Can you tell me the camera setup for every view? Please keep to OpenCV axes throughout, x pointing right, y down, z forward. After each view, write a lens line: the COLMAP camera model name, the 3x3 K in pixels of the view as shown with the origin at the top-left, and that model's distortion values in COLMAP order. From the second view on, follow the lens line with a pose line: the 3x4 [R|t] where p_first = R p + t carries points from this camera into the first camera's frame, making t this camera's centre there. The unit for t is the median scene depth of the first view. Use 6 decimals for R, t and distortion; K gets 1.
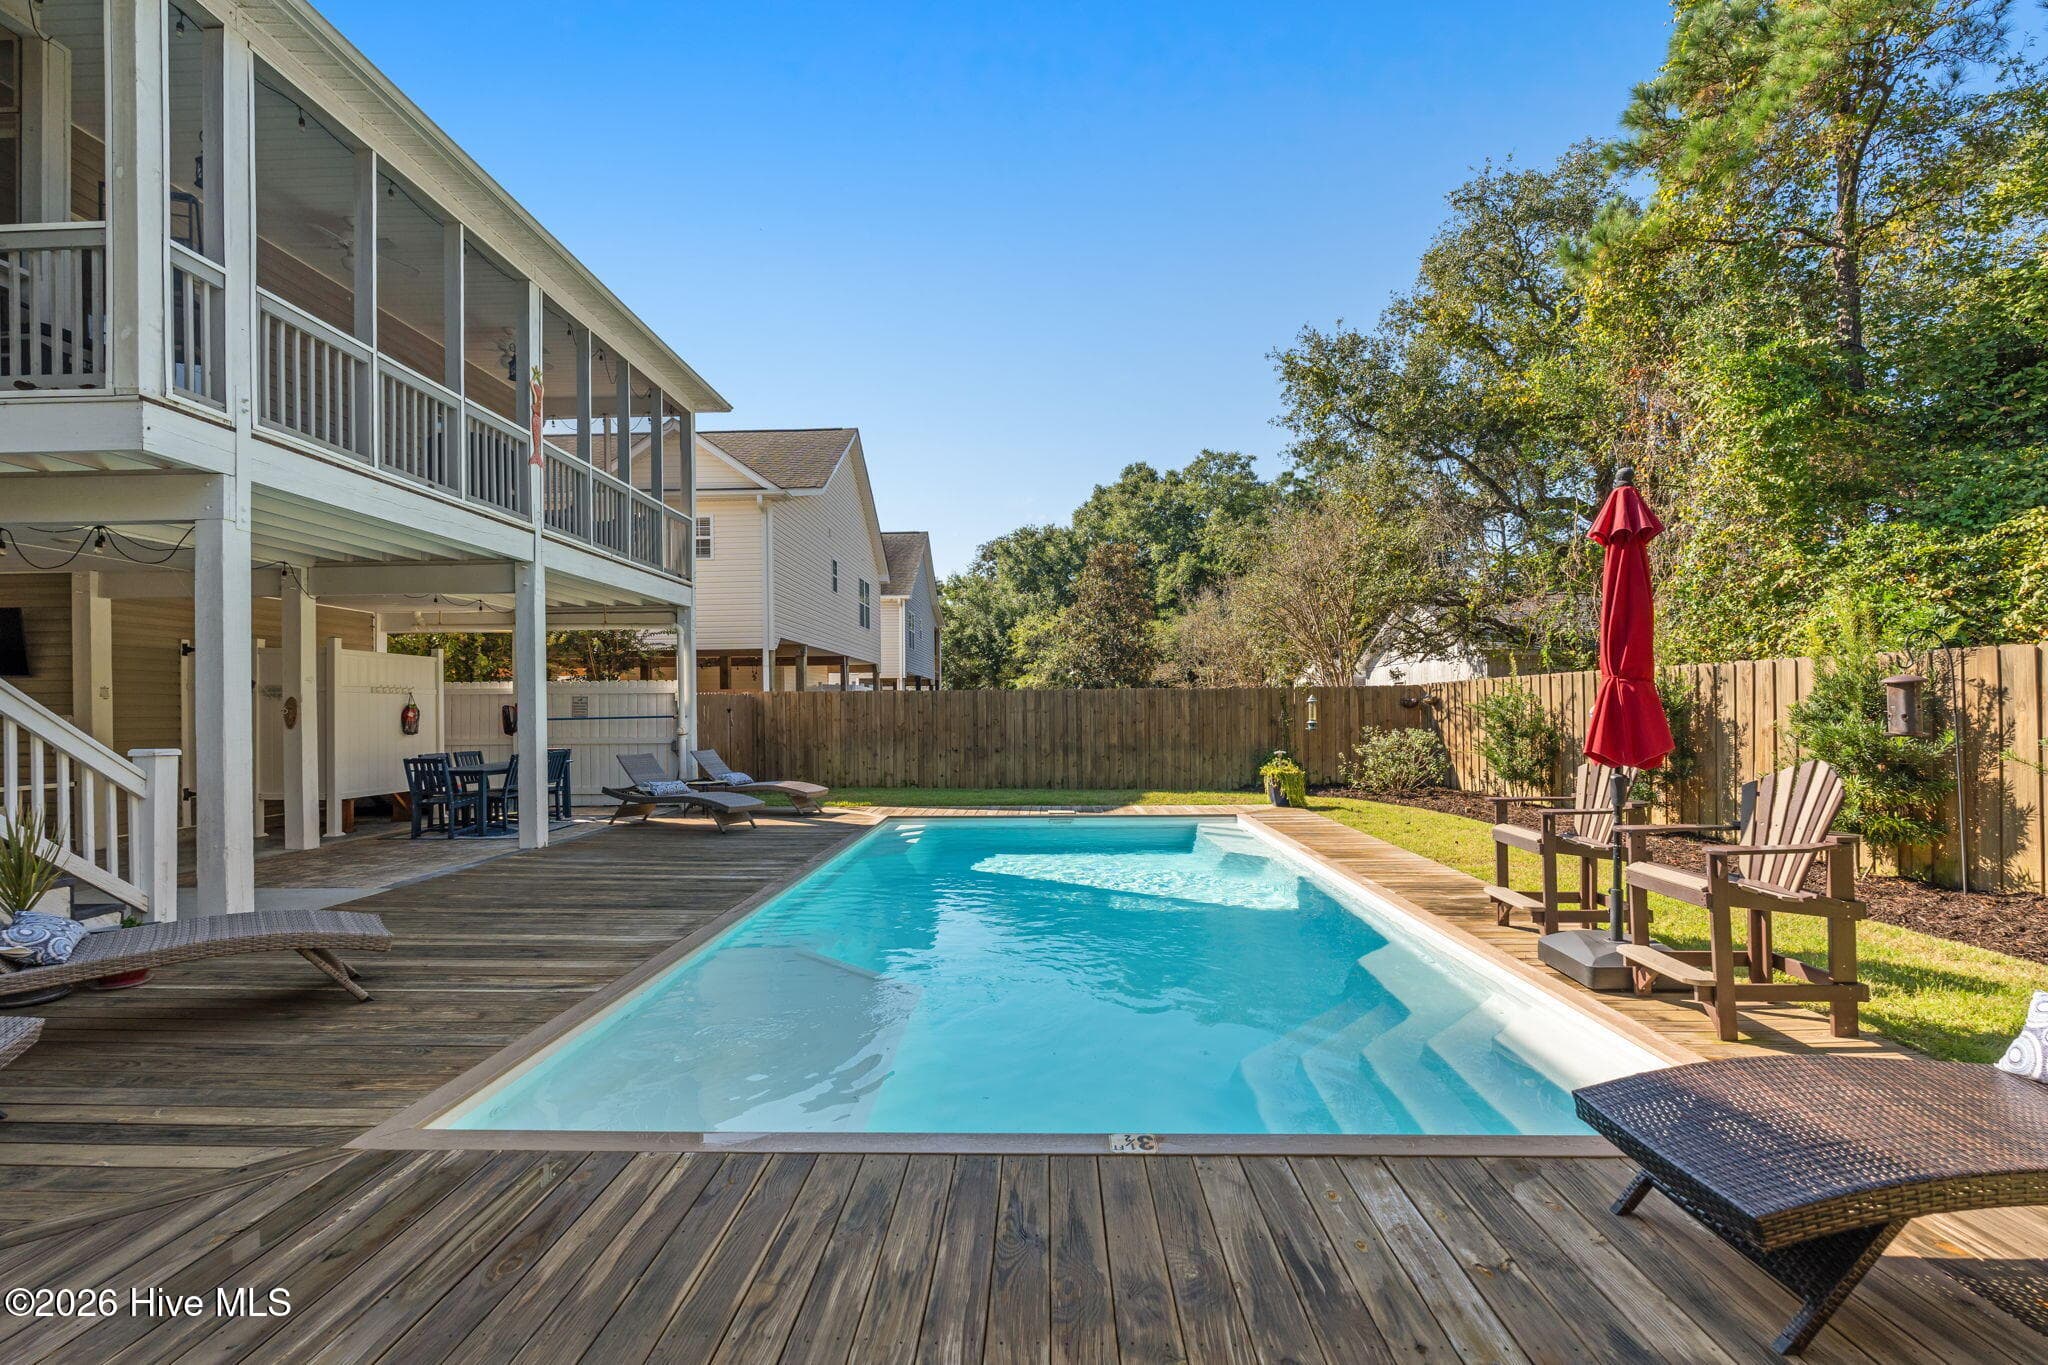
lens RADIAL K [[908.9, 0, 1017.2], [0, 908.9, 690.1], [0, 0, 1]] dist [-0.004771, -0.000032]
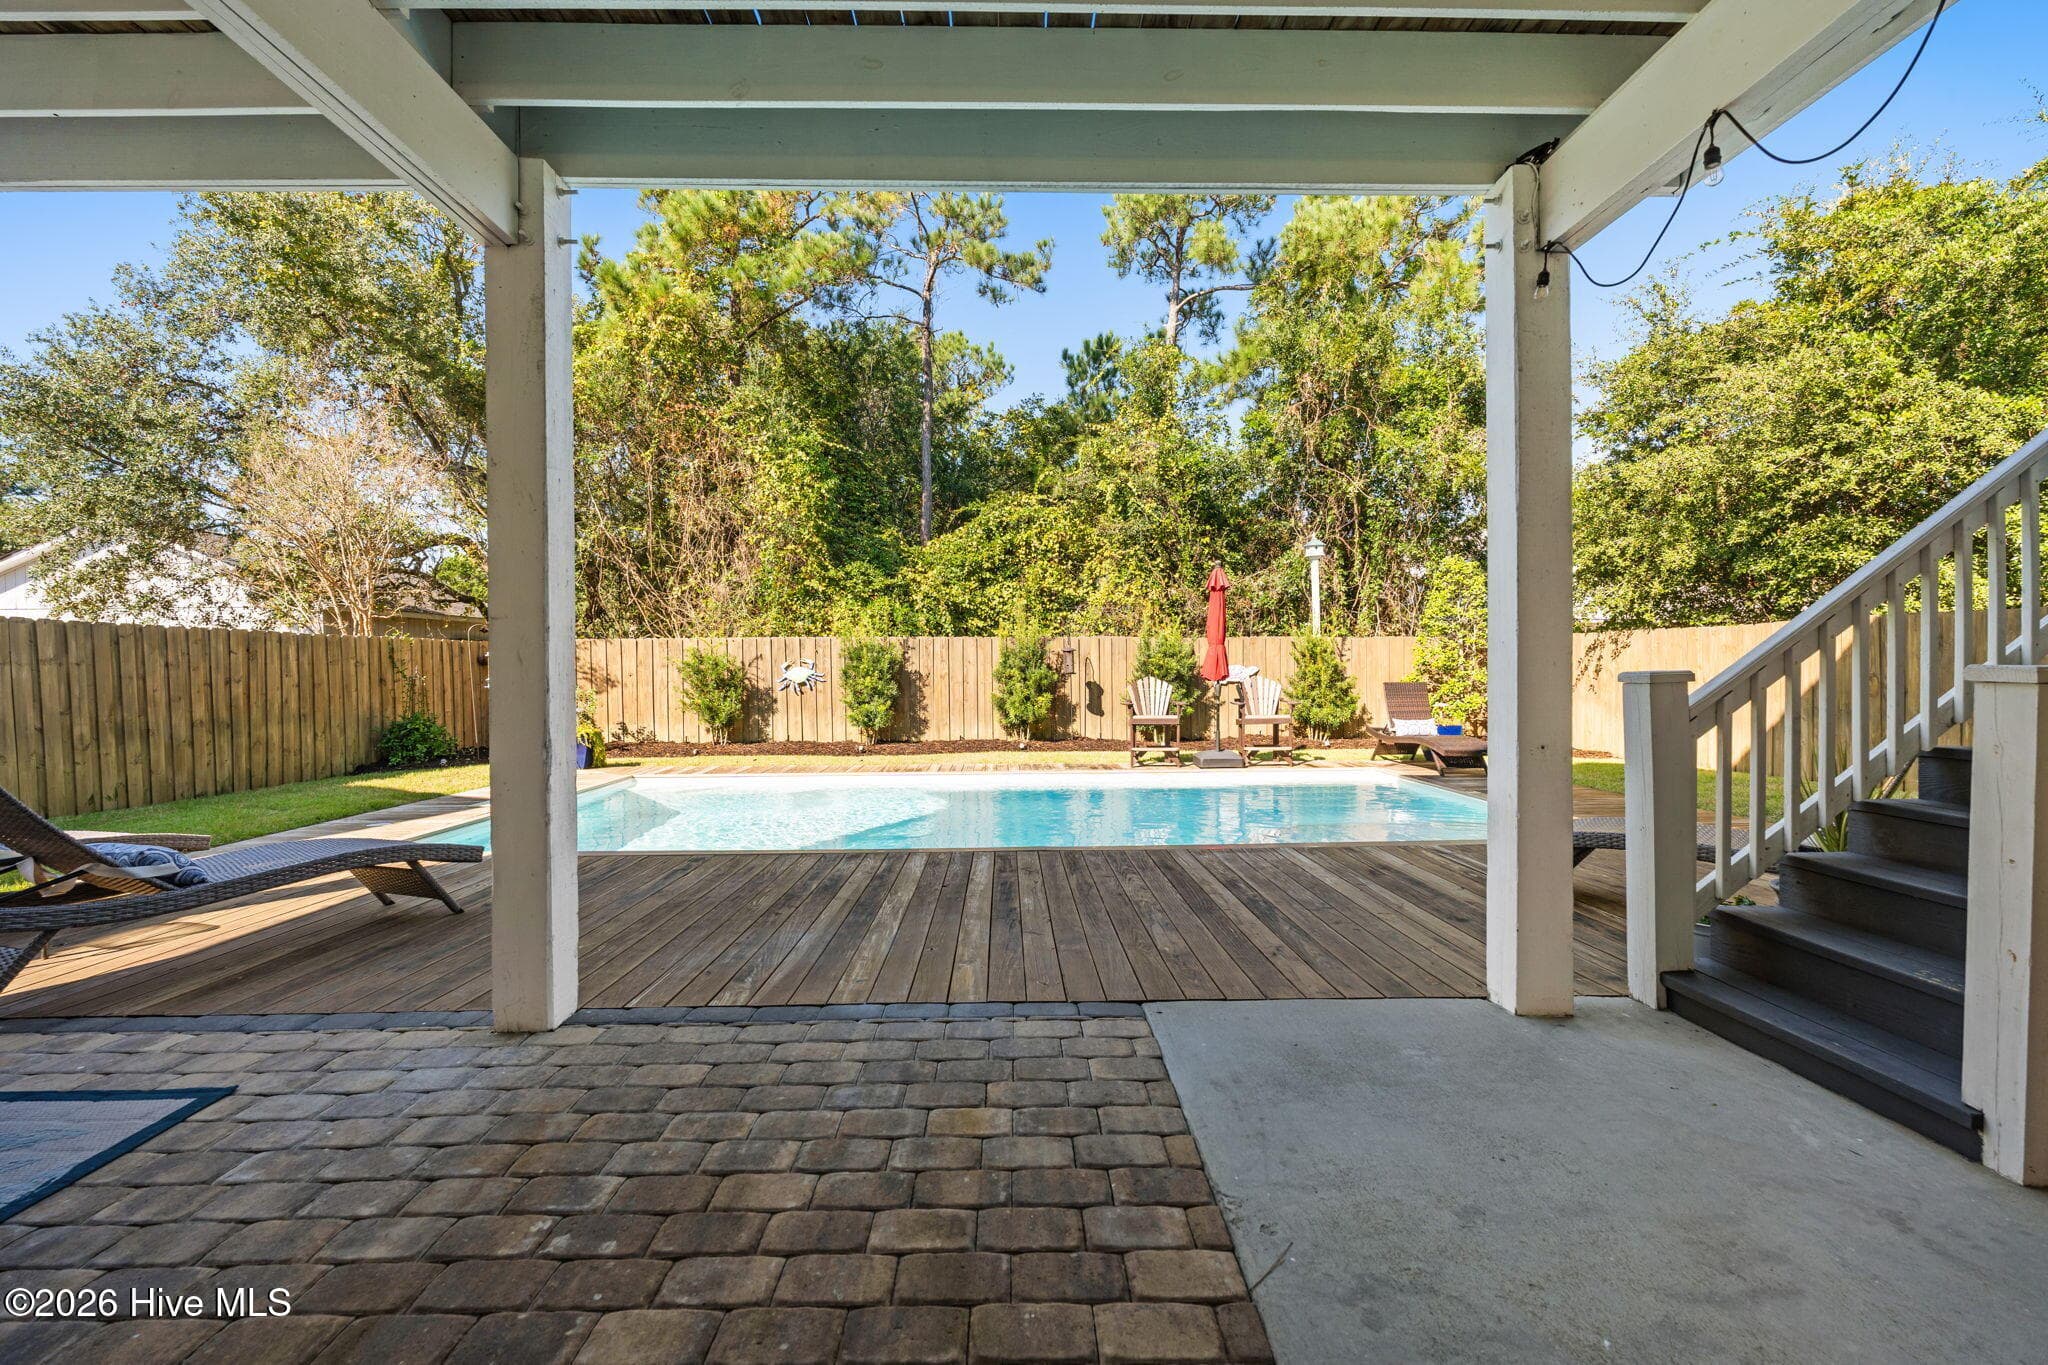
lens RADIAL K [[899.9, 0, 1021.8], [0, 899.9, 674.2], [0, 0, 1]] dist [-0.009065, -0.000268]
pose [[-0.055419, 0.004279, 0.998454, -0.513219], [-0.014461, 0.999882, -0.005087, 0.024494], [-0.998358, -0.014721, -0.055351, 0.486844]]
